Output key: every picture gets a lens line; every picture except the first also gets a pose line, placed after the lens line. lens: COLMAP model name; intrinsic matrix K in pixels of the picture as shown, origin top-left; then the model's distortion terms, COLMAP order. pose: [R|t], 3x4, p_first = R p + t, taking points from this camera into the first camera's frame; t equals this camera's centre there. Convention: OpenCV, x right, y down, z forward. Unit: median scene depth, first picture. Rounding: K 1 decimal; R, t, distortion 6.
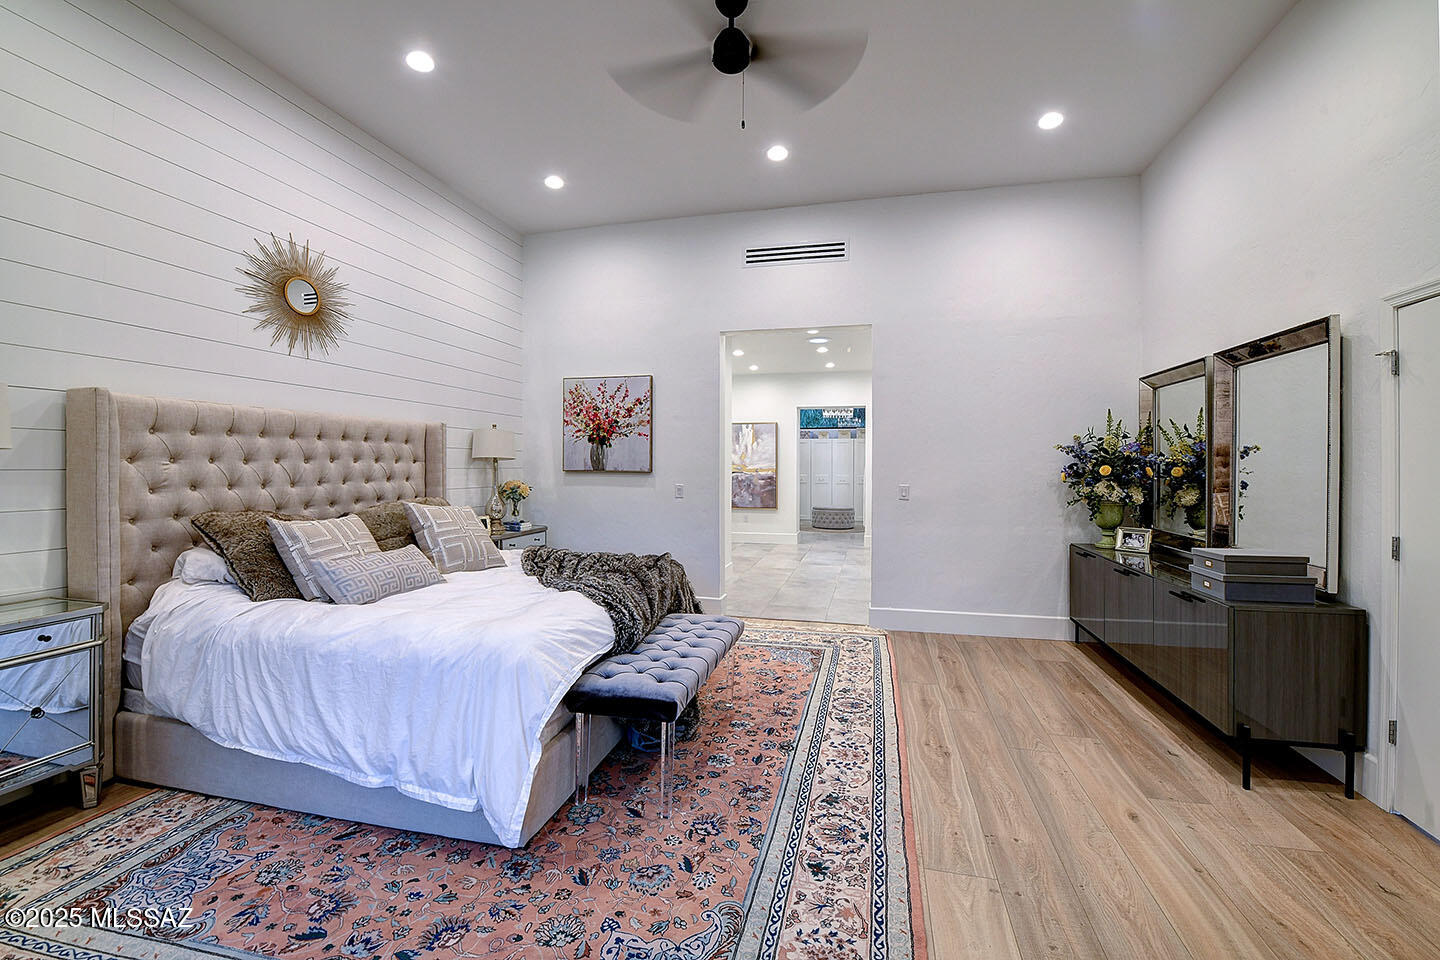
lens RADIAL K [[563.5, 0, 722.7], [0, 563.5, 454.4], [0, 0, 1]] dist [0.000289, 0.000114]
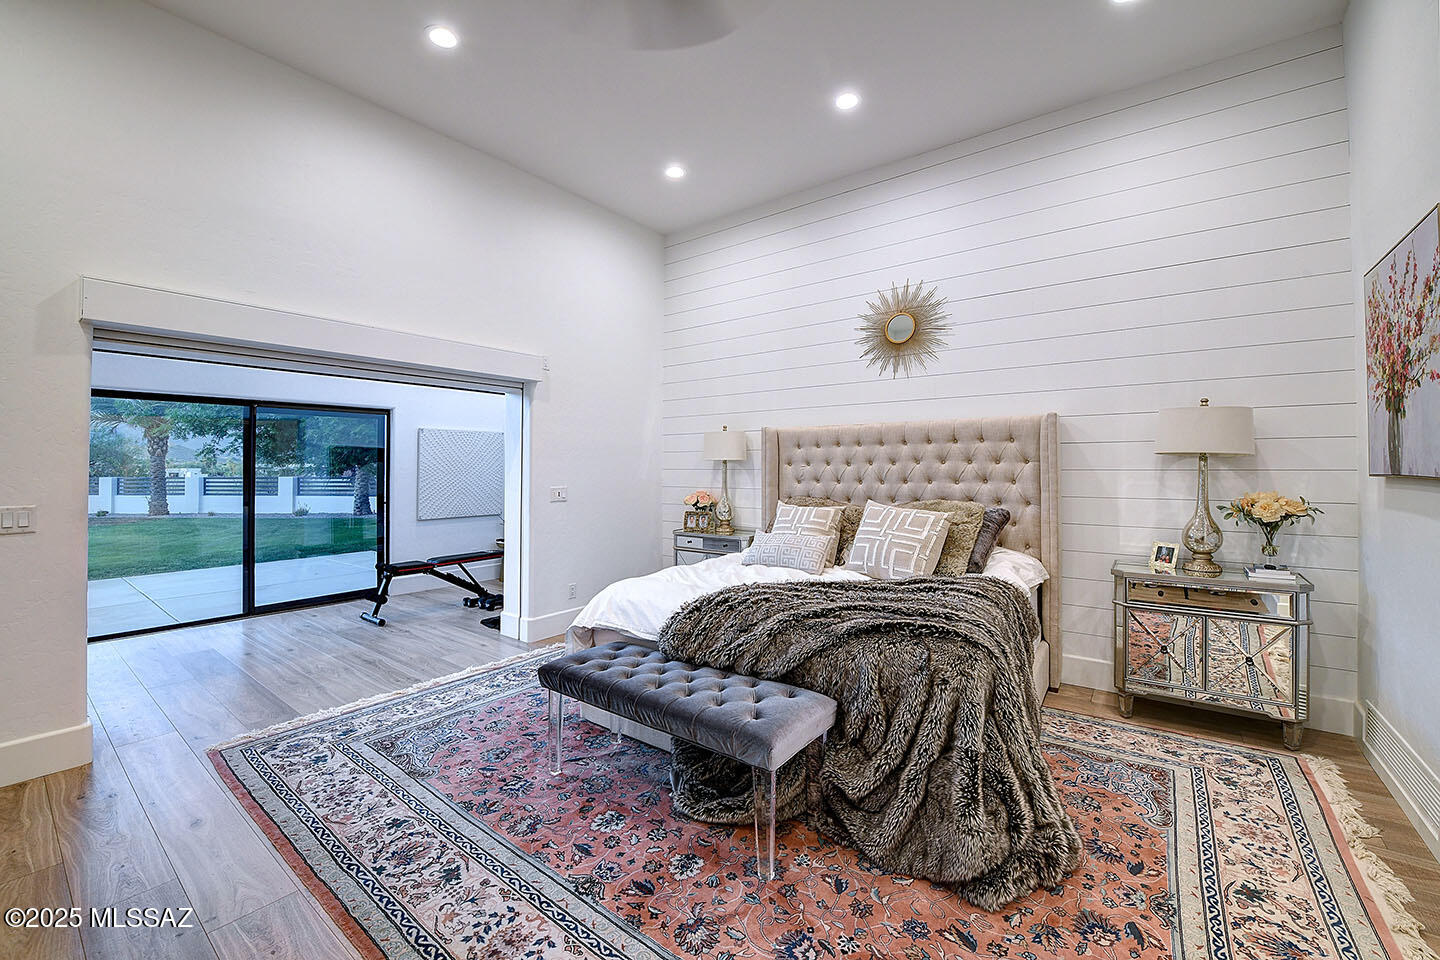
lens RADIAL K [[563.5, 0, 722.7], [0, 563.5, 454.4], [0, 0, 1]] dist [0.000289, 0.000114]
pose [[-0.360879, -0.018545, -0.932428, 0.712312], [0.025724, 0.999224, -0.029829, 0.026263], [0.932258, -0.034750, -0.360122, 1.447711]]
